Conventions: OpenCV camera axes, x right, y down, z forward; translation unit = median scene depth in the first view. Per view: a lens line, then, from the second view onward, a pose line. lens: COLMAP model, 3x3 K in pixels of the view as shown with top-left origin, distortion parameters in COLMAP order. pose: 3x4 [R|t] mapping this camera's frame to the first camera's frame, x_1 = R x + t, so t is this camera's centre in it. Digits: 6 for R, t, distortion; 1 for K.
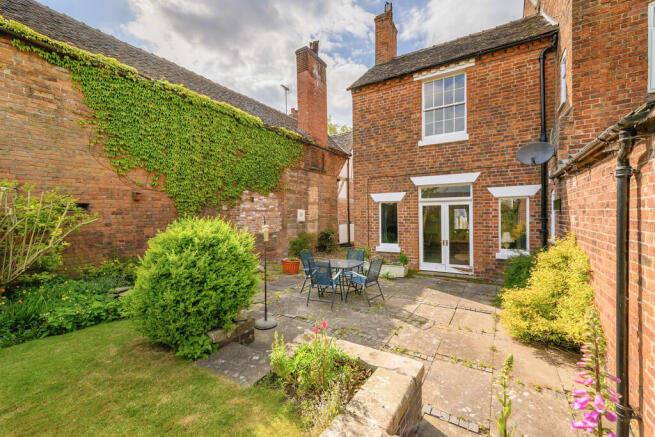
lens RADIAL K [[280.6, 0, 325.6], [0, 280.6, 219.3], [0, 0, 1]] dist [0.003829, -0.000420]
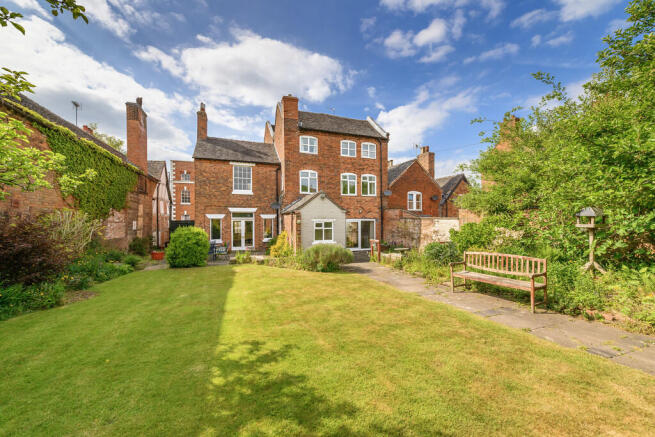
lens RADIAL K [[257.1, 0, 330.1], [0, 257.1, 223.9], [0, 0, 1]] dist [0.002700, 0.000120]
pose [[0.626148, 0.002201, 0.779701, -0.750159], [0.011912, 0.999852, -0.012388, 0.009823], [-0.779613, 0.017044, 0.626029, -0.854133]]
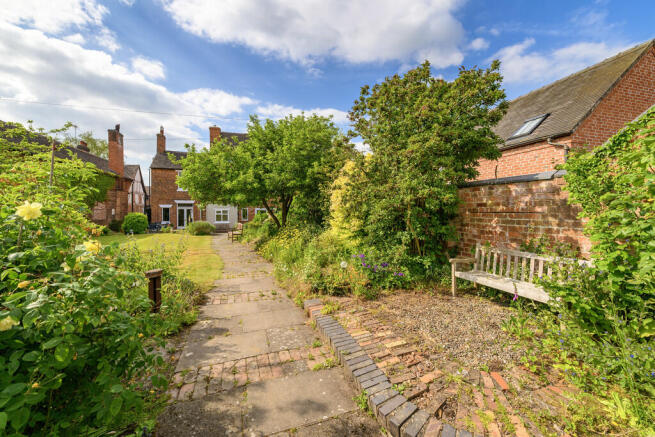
lens RADIAL K [[257.1, 0, 324.6], [0, 257.1, 212.7], [0, 0, 1]] dist [0.002700, 0.000120]
pose [[0.635313, -0.001632, 0.772253, -0.904843], [0.007705, 0.999961, -0.004225, 0.021918], [-0.772216, 0.008635, 0.635301, -2.274091]]
